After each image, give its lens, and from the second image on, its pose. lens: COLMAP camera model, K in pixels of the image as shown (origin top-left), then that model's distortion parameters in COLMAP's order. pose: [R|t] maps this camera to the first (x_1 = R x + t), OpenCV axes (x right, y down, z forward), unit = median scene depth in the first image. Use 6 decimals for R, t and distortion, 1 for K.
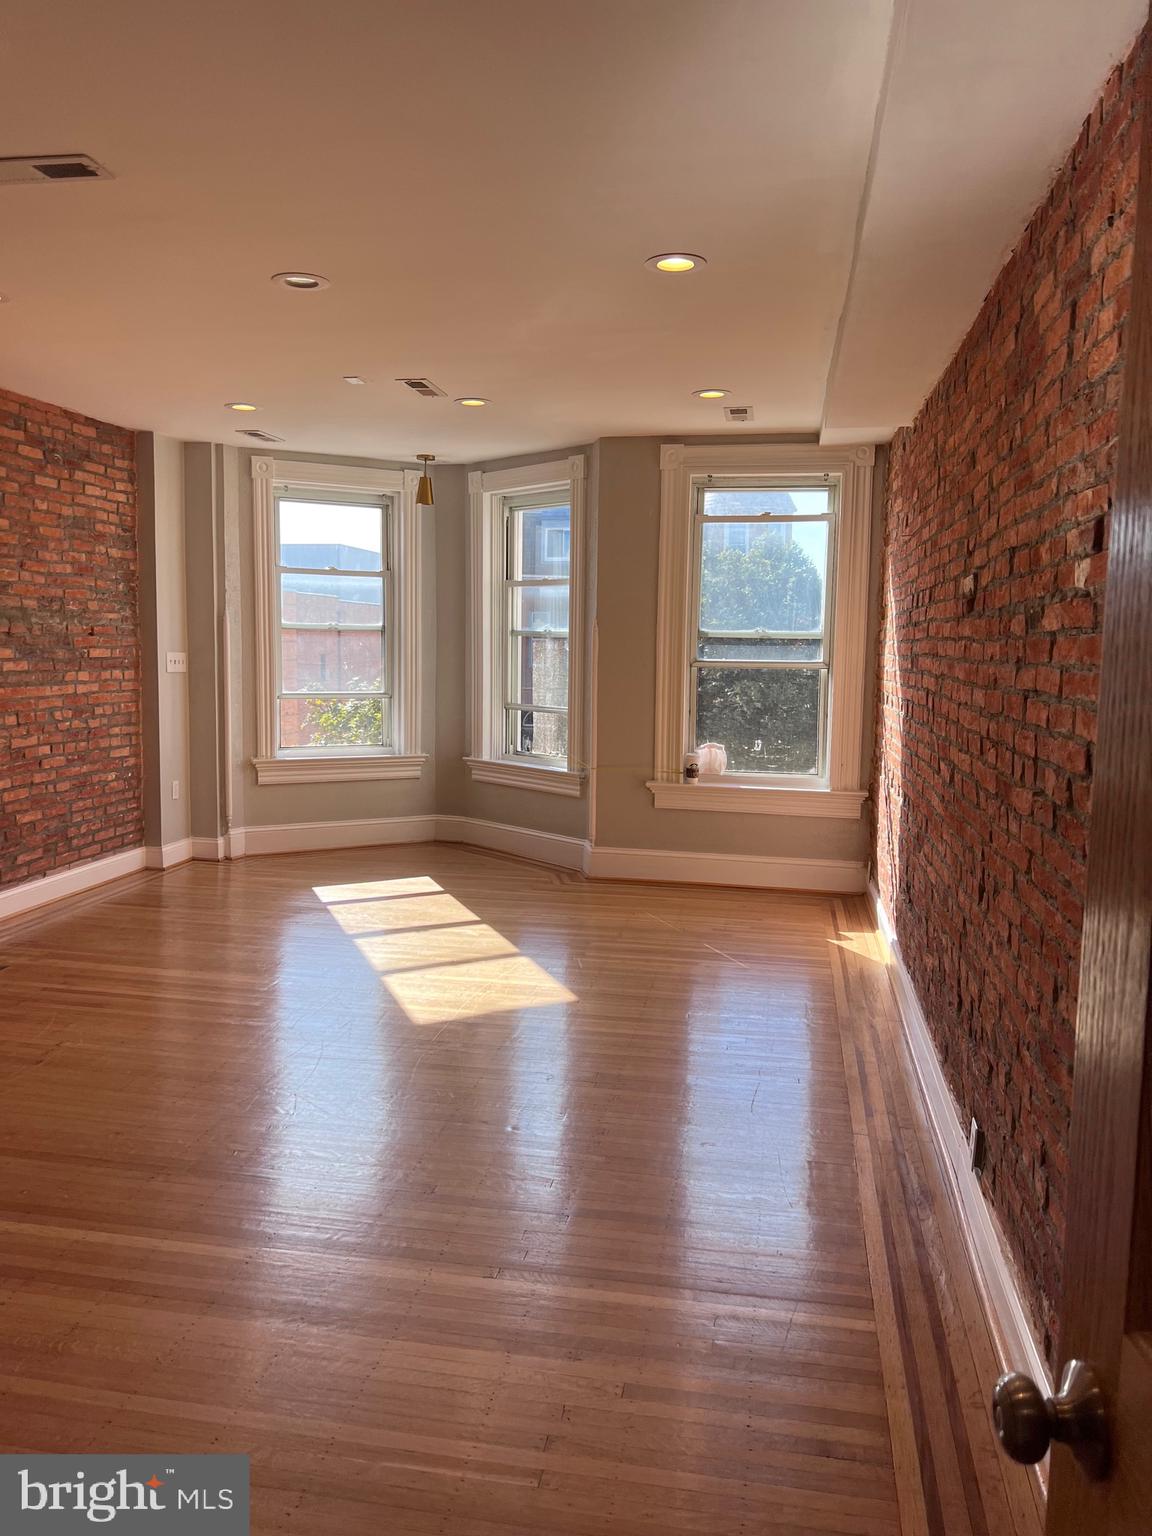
lens RADIAL K [[1155.1, 0, 569.4], [0, 1155.1, 765.4], [0, 0, 1]] dist [0.053841, -0.070826]
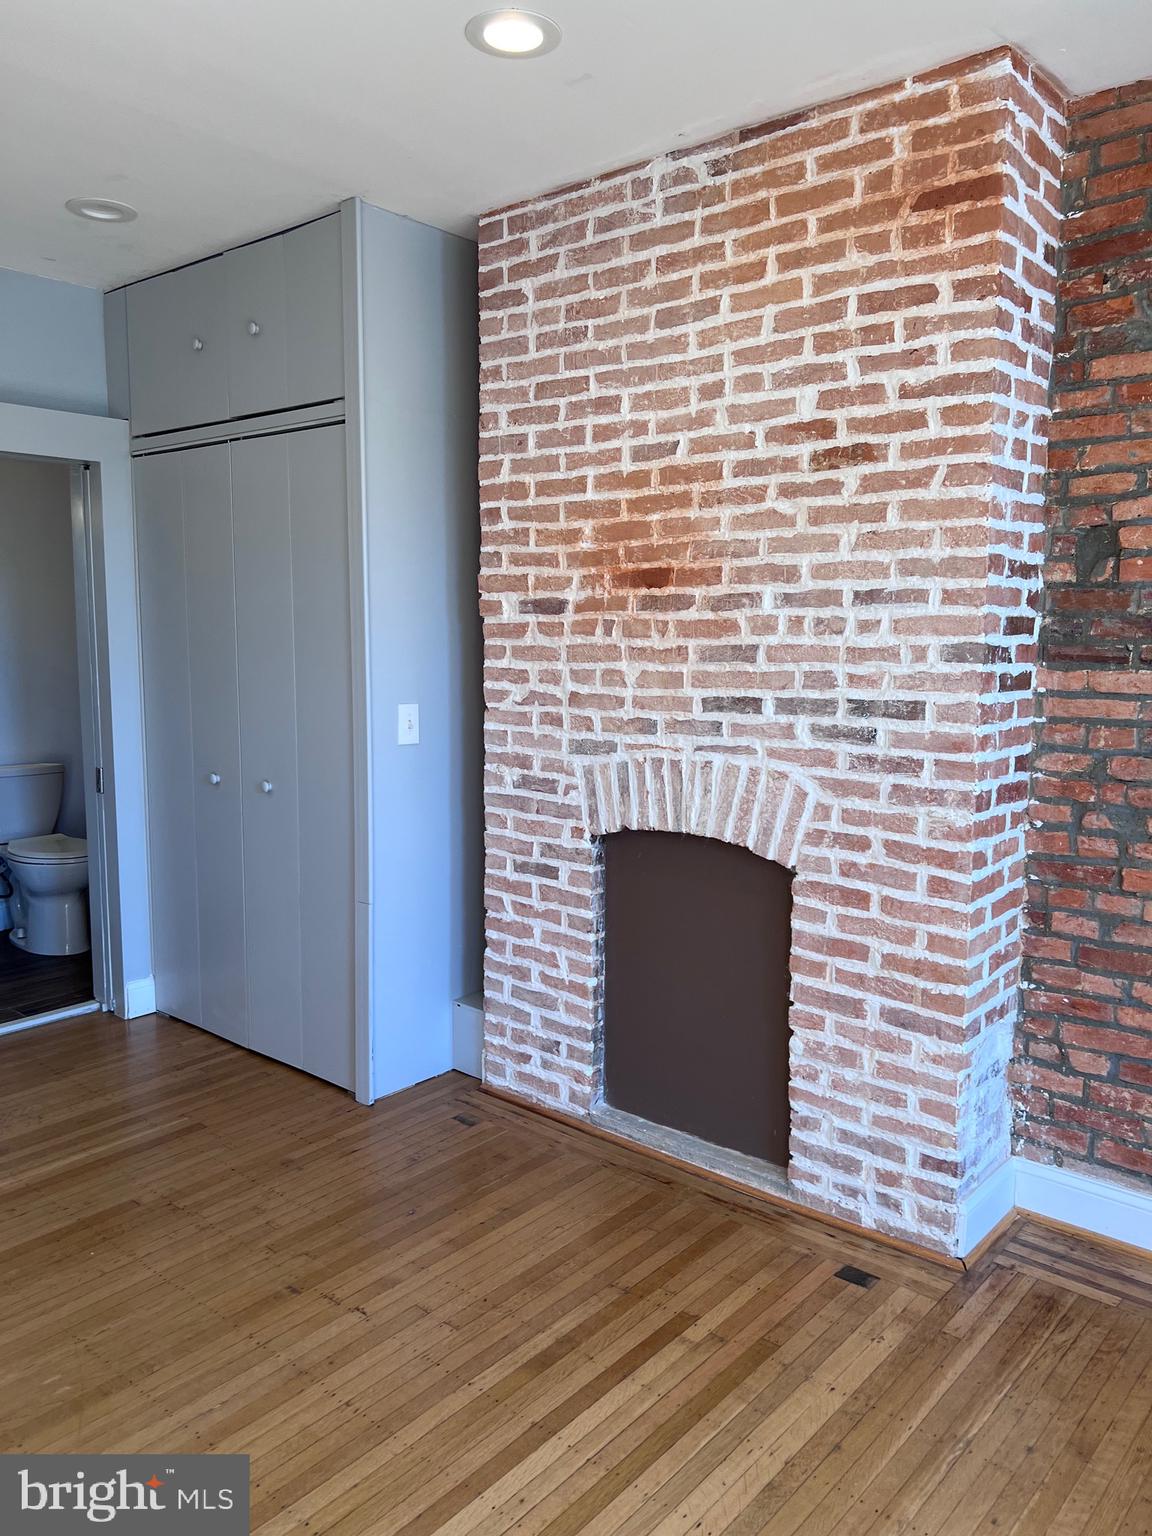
lens RADIAL K [[1155.1, 0, 569.4], [0, 1155.1, 765.4], [0, 0, 1]] dist [0.053841, -0.070826]
pose [[-0.503386, 0.092729, -0.859072, 0.001408], [-0.103009, 0.980694, 0.166217, -0.137774], [0.857900, 0.172163, -0.484116, 1.218473]]
